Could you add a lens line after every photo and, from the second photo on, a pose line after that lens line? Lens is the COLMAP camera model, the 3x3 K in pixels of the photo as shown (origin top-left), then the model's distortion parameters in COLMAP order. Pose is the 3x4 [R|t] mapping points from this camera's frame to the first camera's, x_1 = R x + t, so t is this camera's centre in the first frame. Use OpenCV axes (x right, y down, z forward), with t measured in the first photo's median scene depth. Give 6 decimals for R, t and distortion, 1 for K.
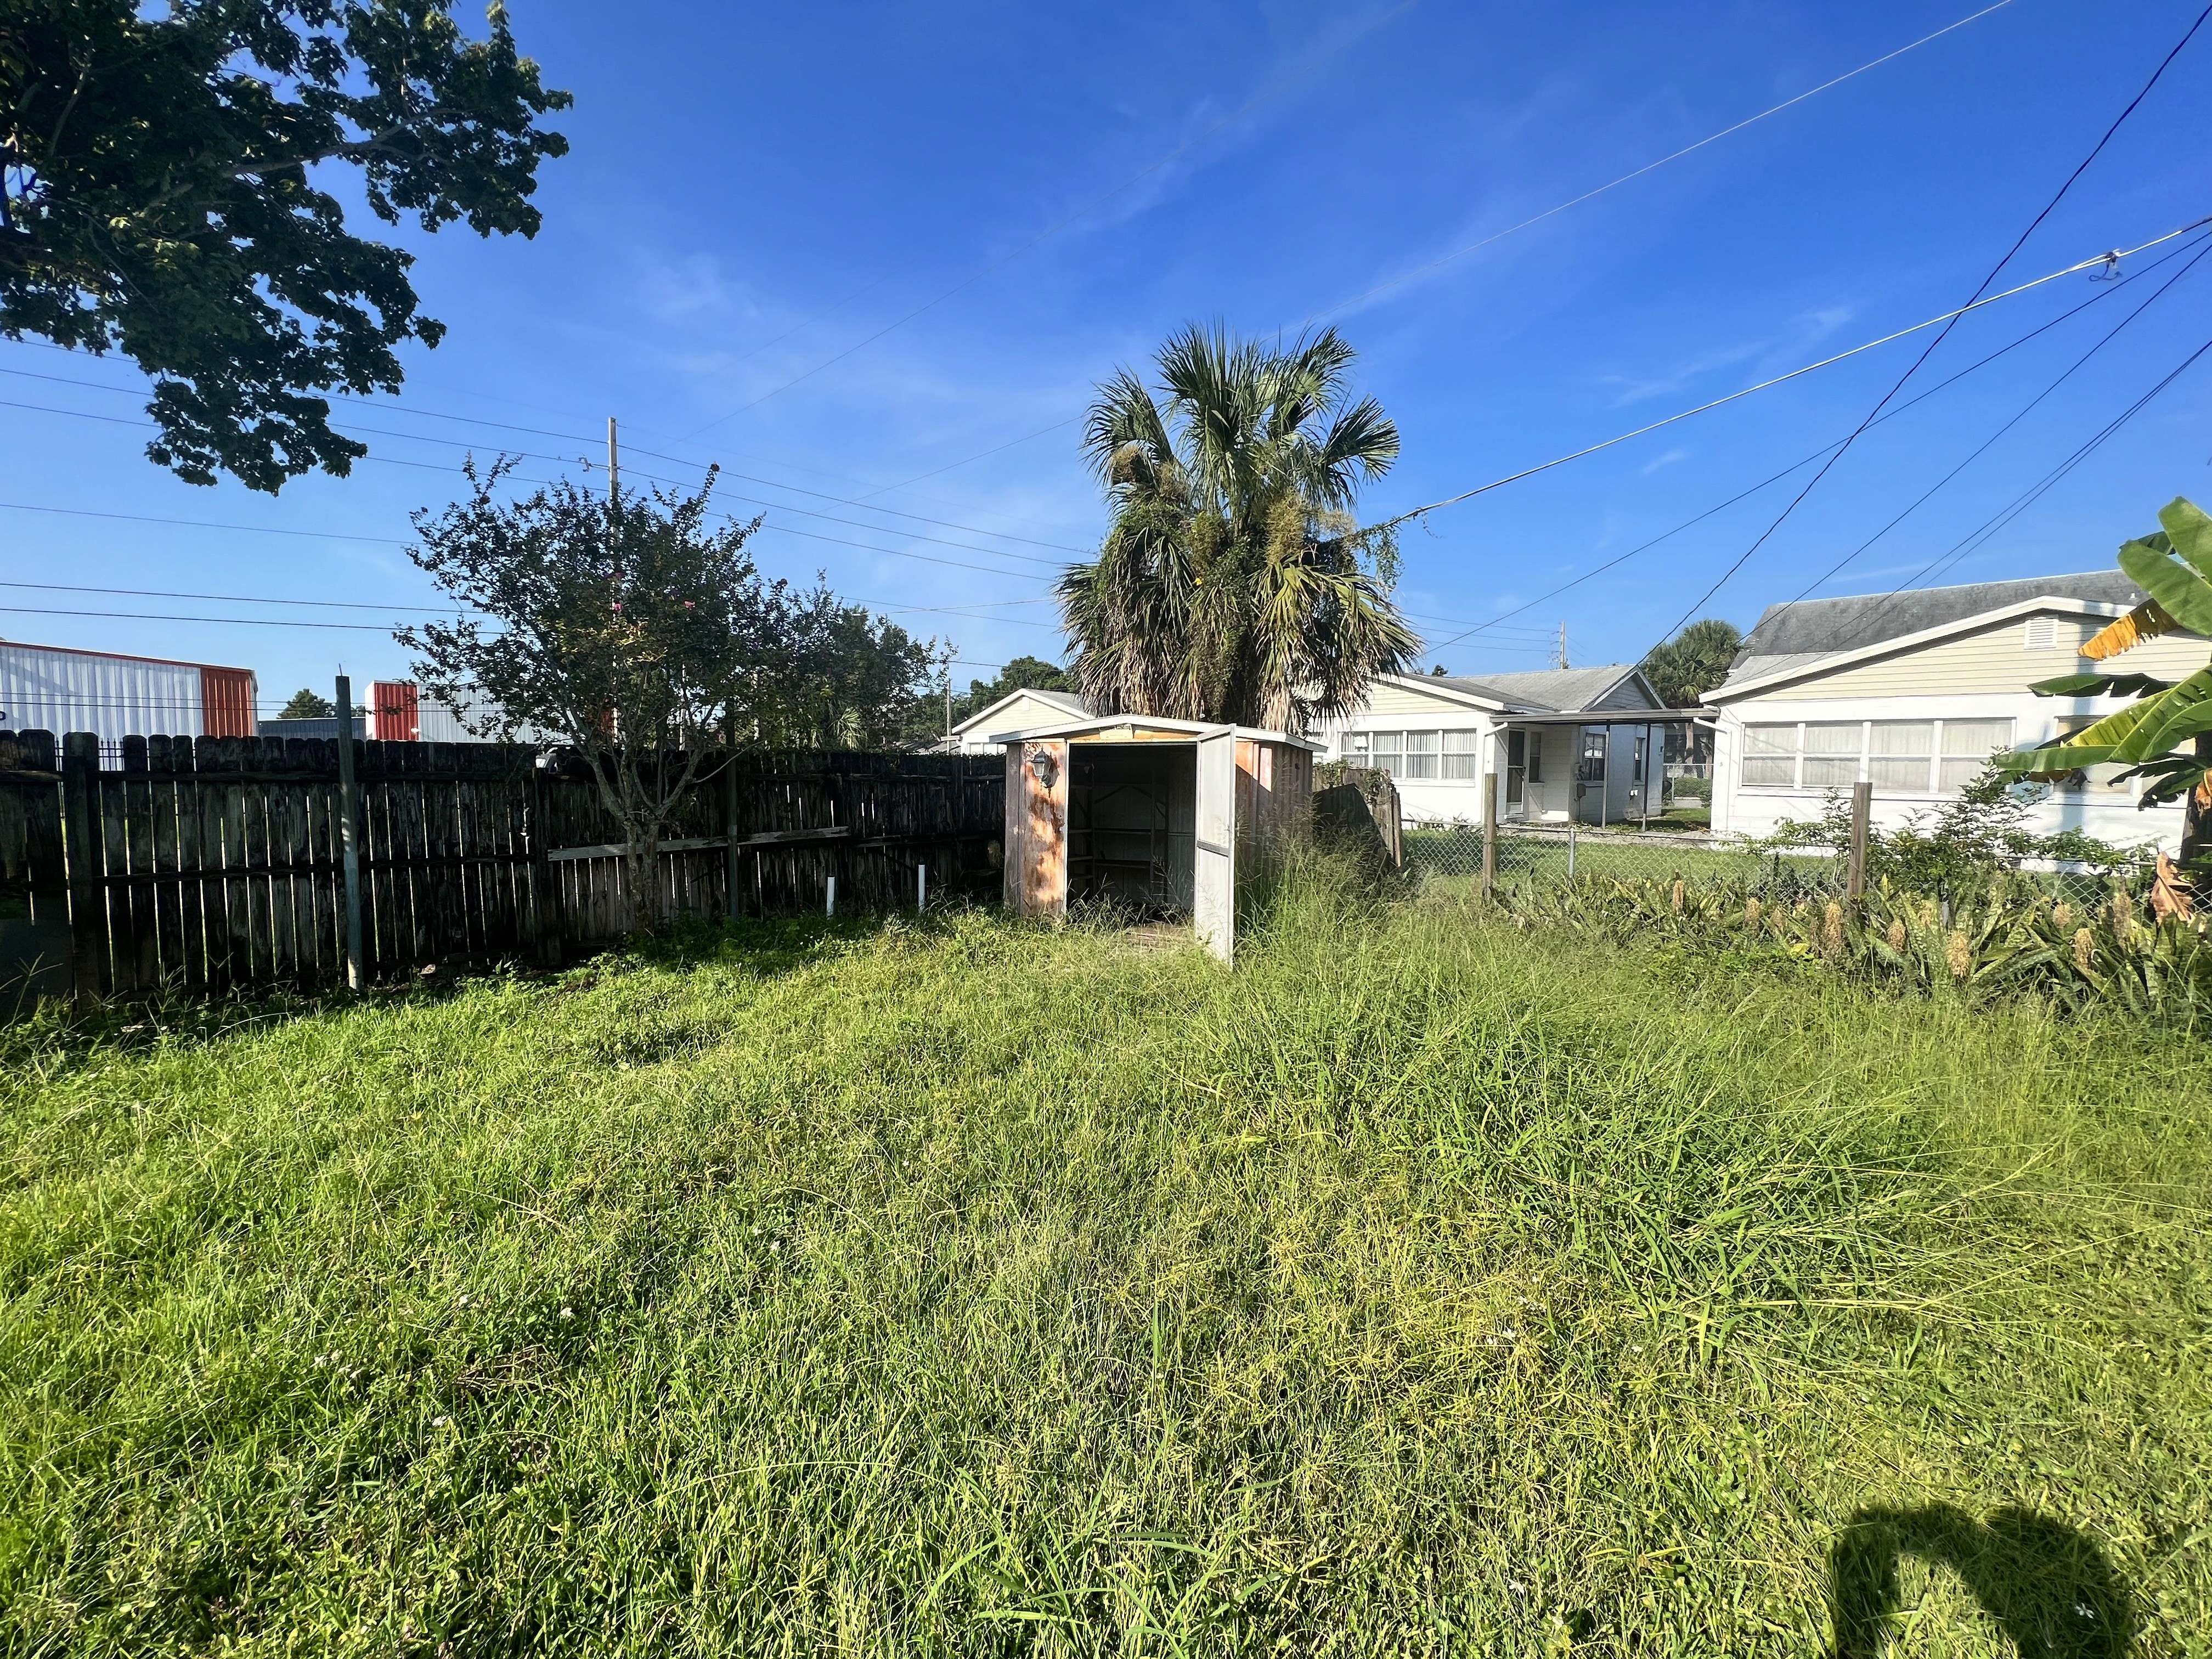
lens RADIAL K [[887.1, 0, 1103.7], [0, 887.1, 822.5], [0, 0, 1]] dist [0.001820, -0.000985]
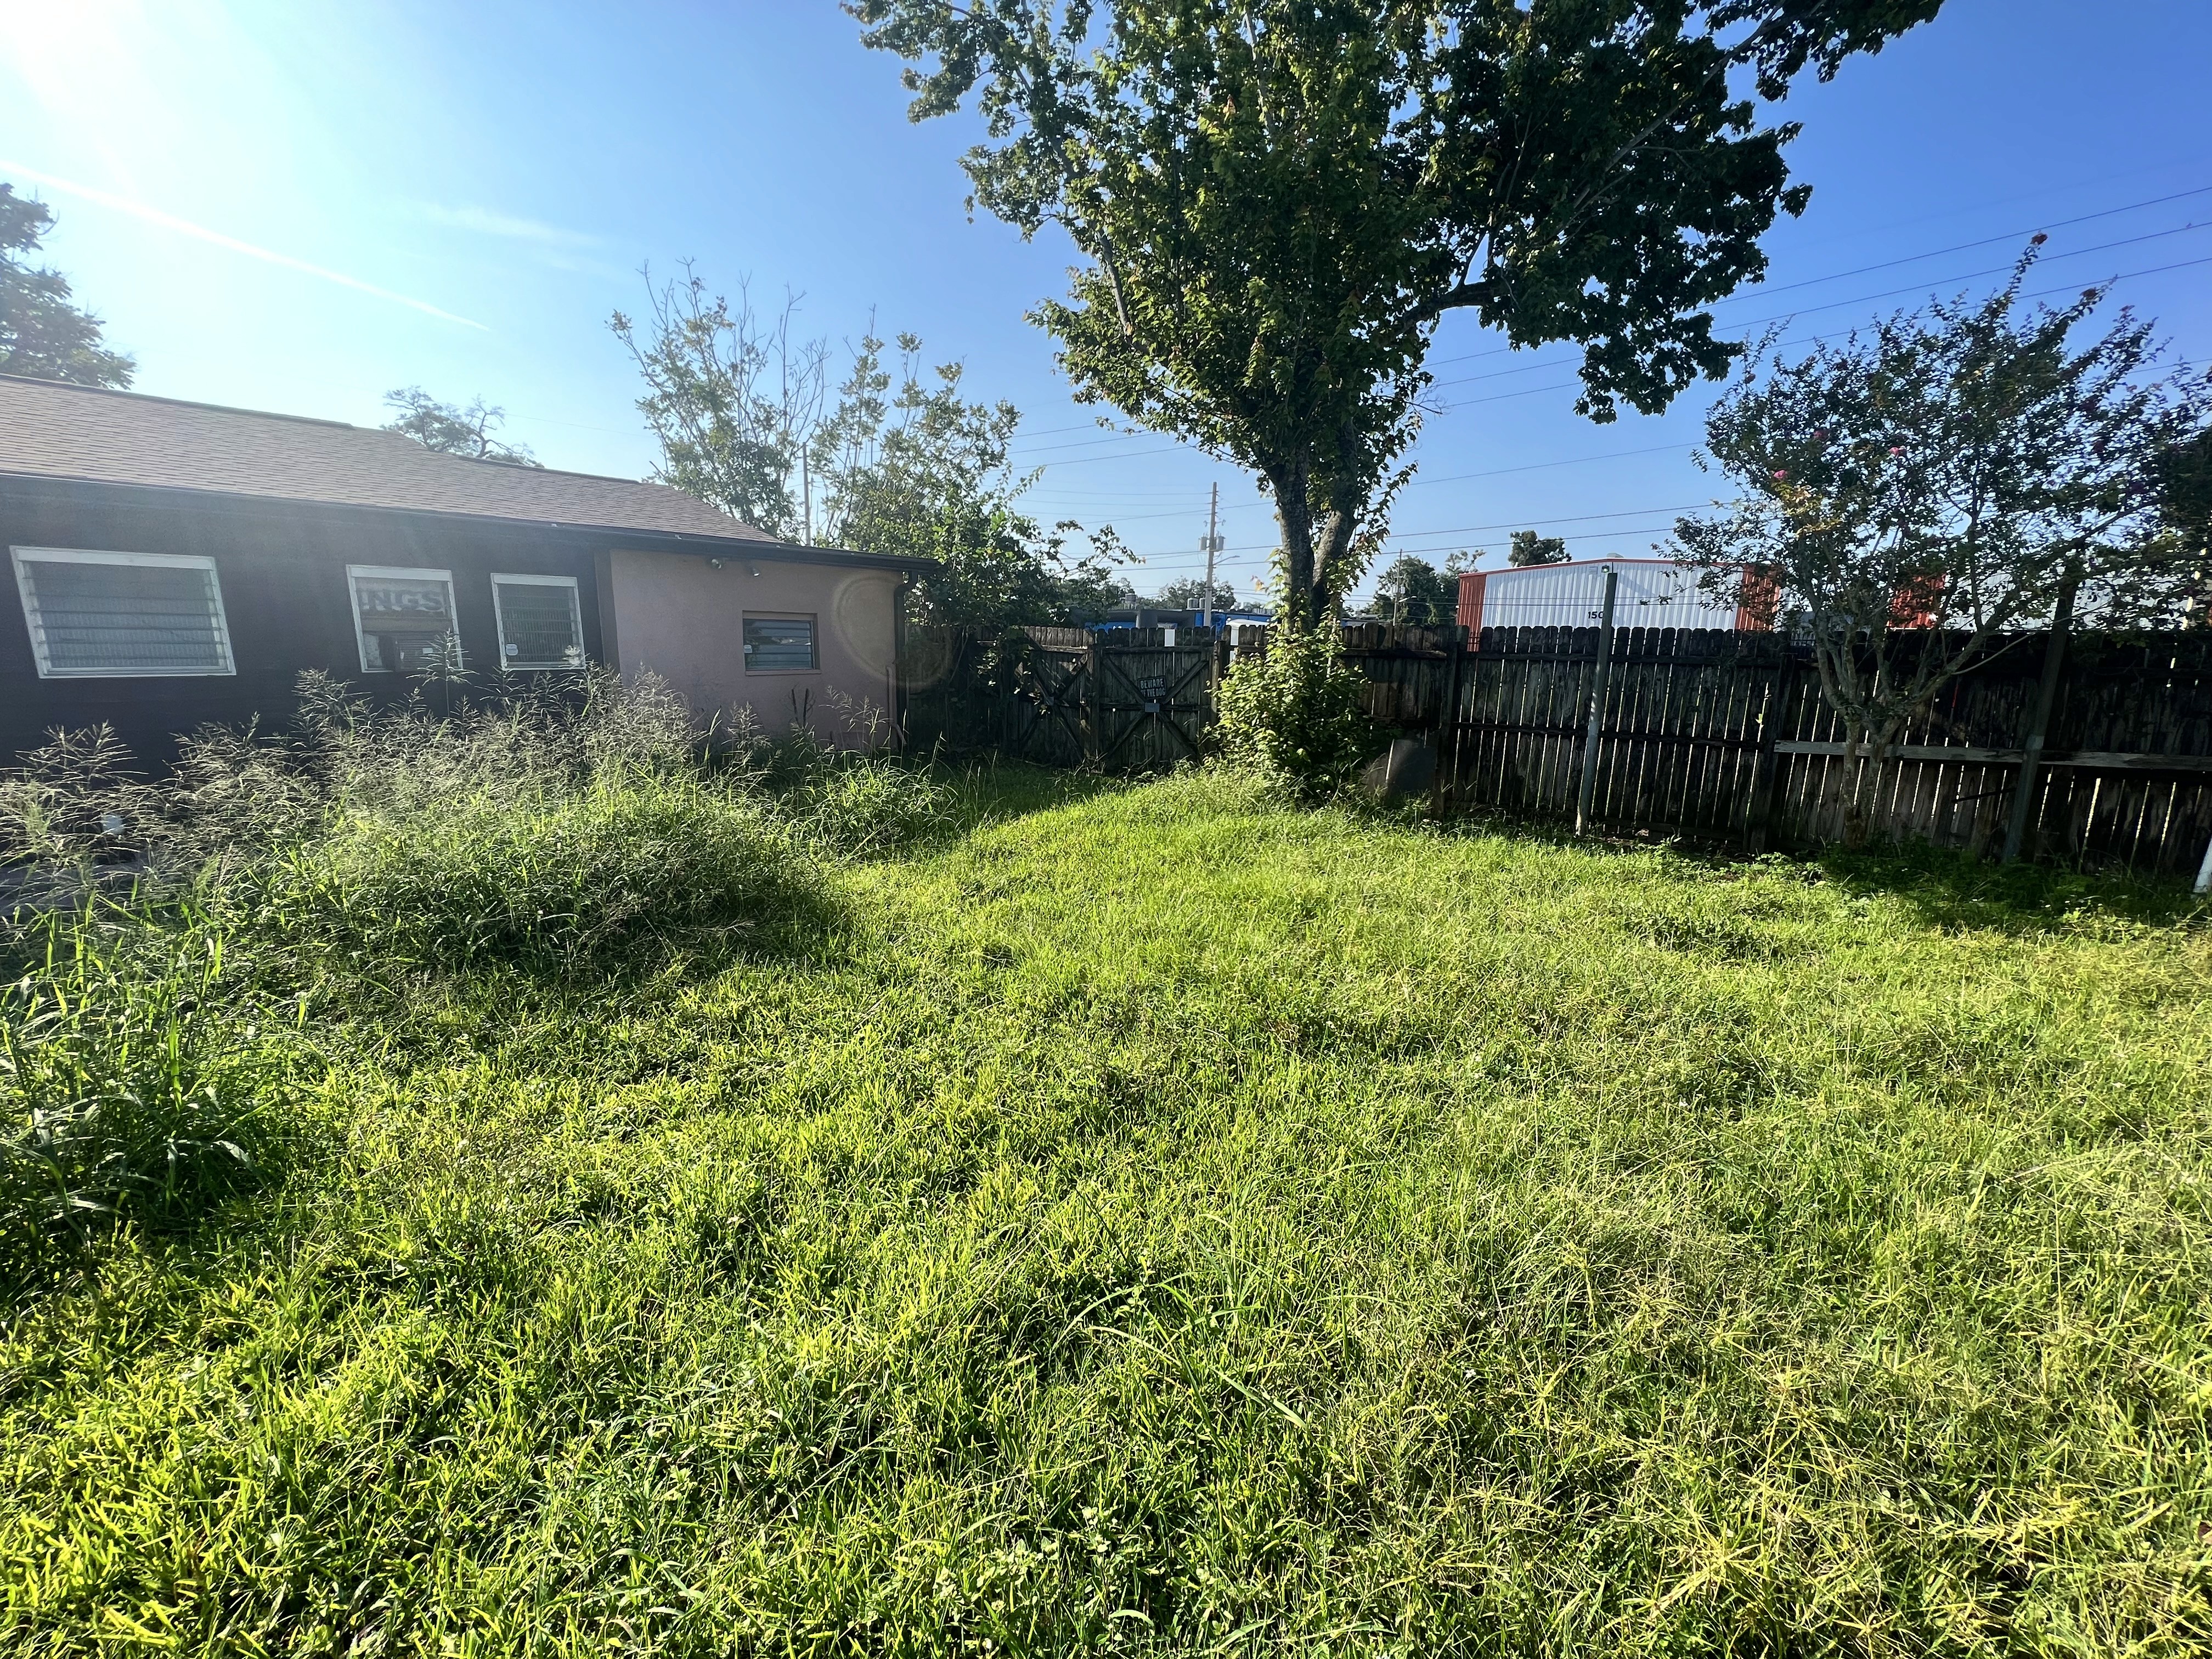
lens RADIAL K [[887.1, 0, 1096.9], [0, 887.1, 827.8], [0, 0, 1]] dist [0.001820, -0.000985]
pose [[0.151278, 0.199674, -0.968114, 0.204297], [-0.075327, 0.978867, 0.190121, -0.003739], [0.985617, 0.044163, 0.163122, 0.108334]]
